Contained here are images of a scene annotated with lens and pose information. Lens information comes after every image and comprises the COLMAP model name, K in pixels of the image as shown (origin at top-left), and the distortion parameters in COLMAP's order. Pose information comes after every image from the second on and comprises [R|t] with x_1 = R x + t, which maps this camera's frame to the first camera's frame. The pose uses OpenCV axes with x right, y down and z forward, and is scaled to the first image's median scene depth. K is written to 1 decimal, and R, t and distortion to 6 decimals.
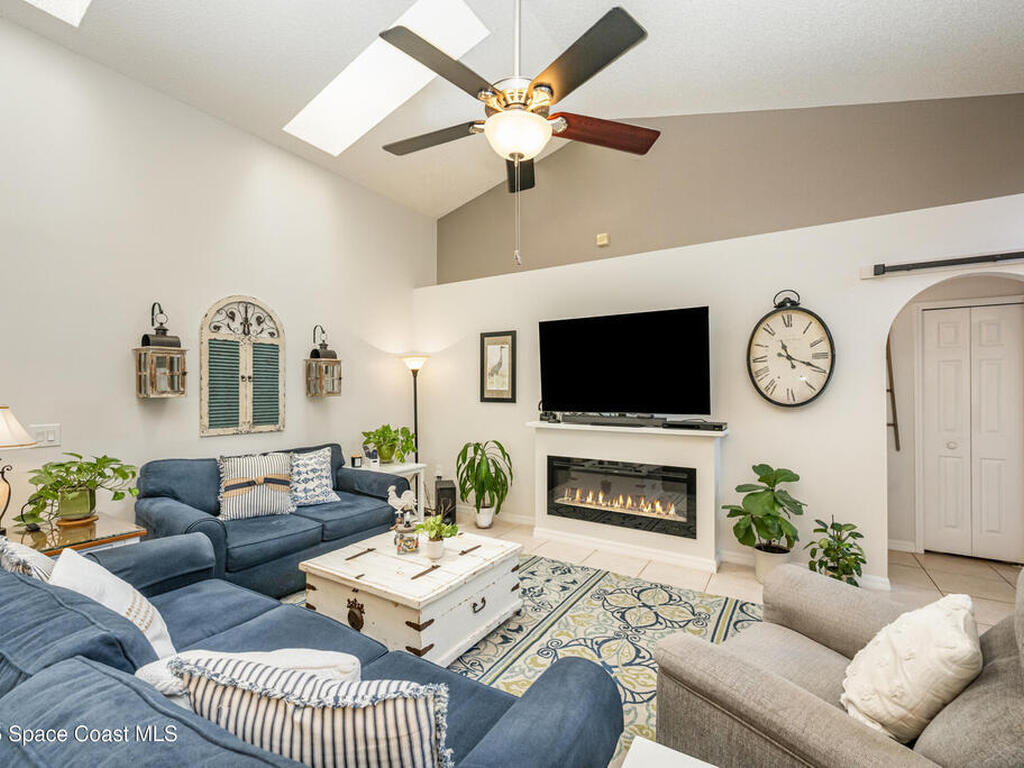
lens RADIAL K [[456.8, 0, 503.8], [0, 456.8, 389.3], [0, 0, 1]] dist [0.001796, -0.000986]
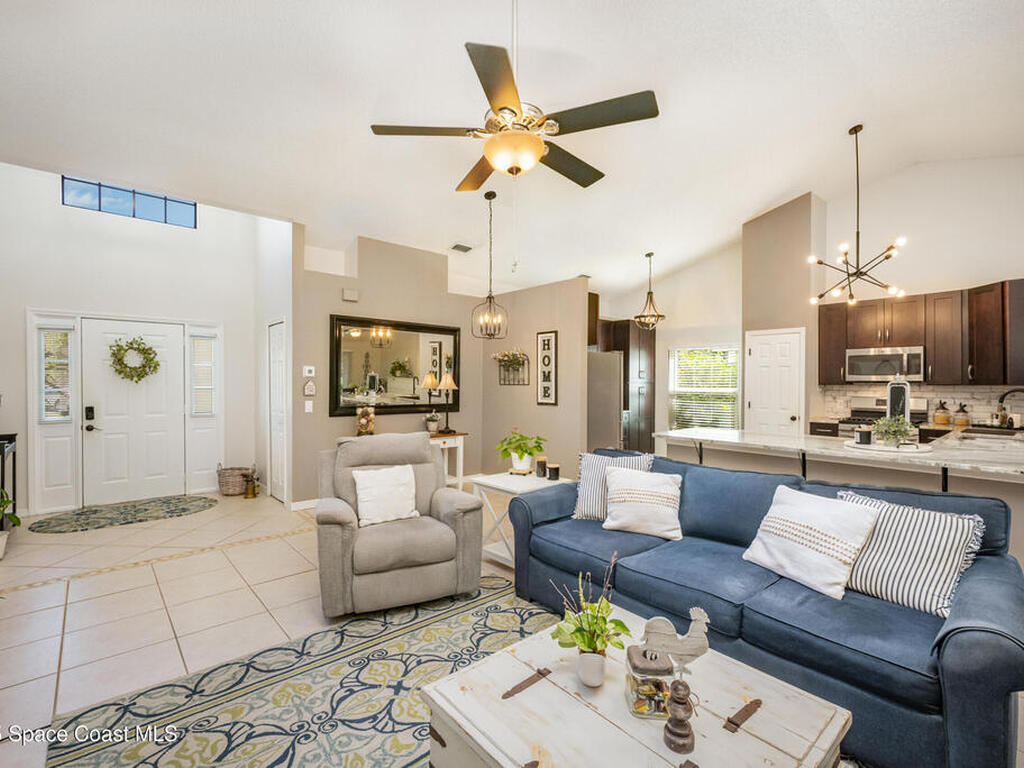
lens RADIAL K [[471.3, 0, 508.5], [0, 471.3, 383.9], [0, 0, 1]] dist [0.000373, -0.000374]
pose [[-0.958889, -0.005200, 0.283735, -0.147091], [-0.003975, 0.999980, 0.004893, -0.002112], [-0.283755, 0.003564, -0.958890, 1.090336]]
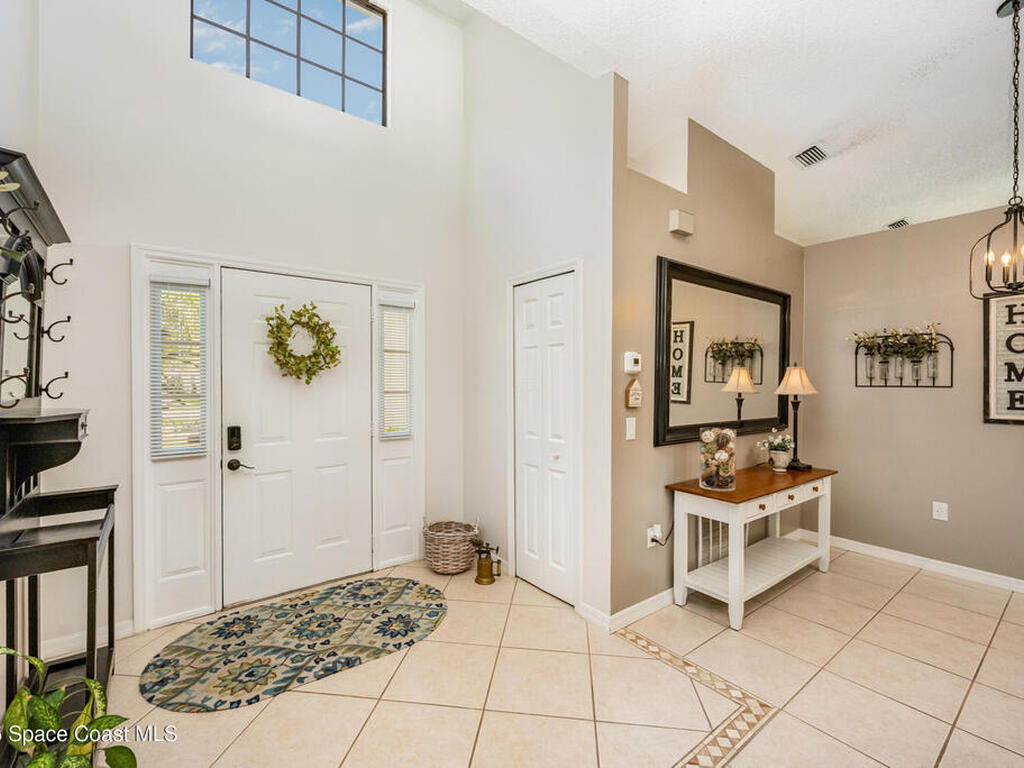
lens RADIAL K [[456.8, 0, 508.1], [0, 456.8, 382.3], [0, 0, 1]] dist [0.001796, -0.000986]
pose [[-0.936669, -0.005242, 0.350176, 0.720477], [-0.003462, 0.999978, 0.005709, -0.002075], [-0.350198, 0.004135, -0.936667, 0.666371]]
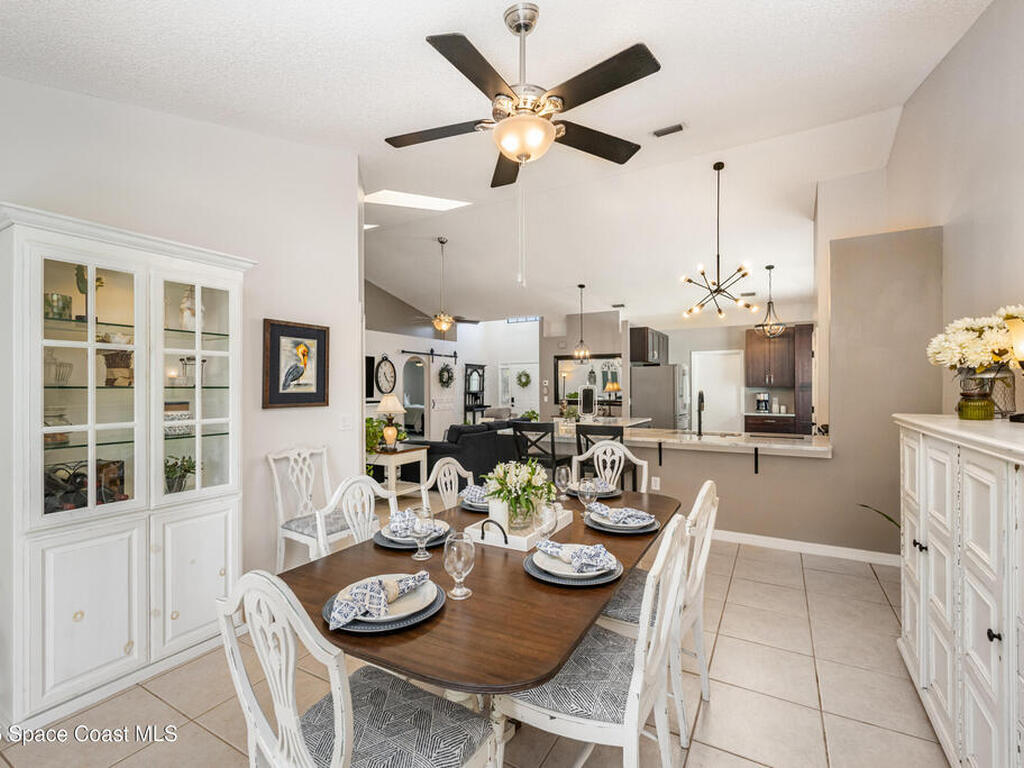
lens RADIAL K [[471.3, 0, 511.7], [0, 471.3, 387.4], [0, 0, 1]] dist [0.000373, -0.000374]
pose [[-0.038628, 0.001459, 0.999253, -2.165606], [0.003070, 0.999994, -0.001341, 0.002905], [-0.999249, 0.003016, -0.038632, 0.283149]]
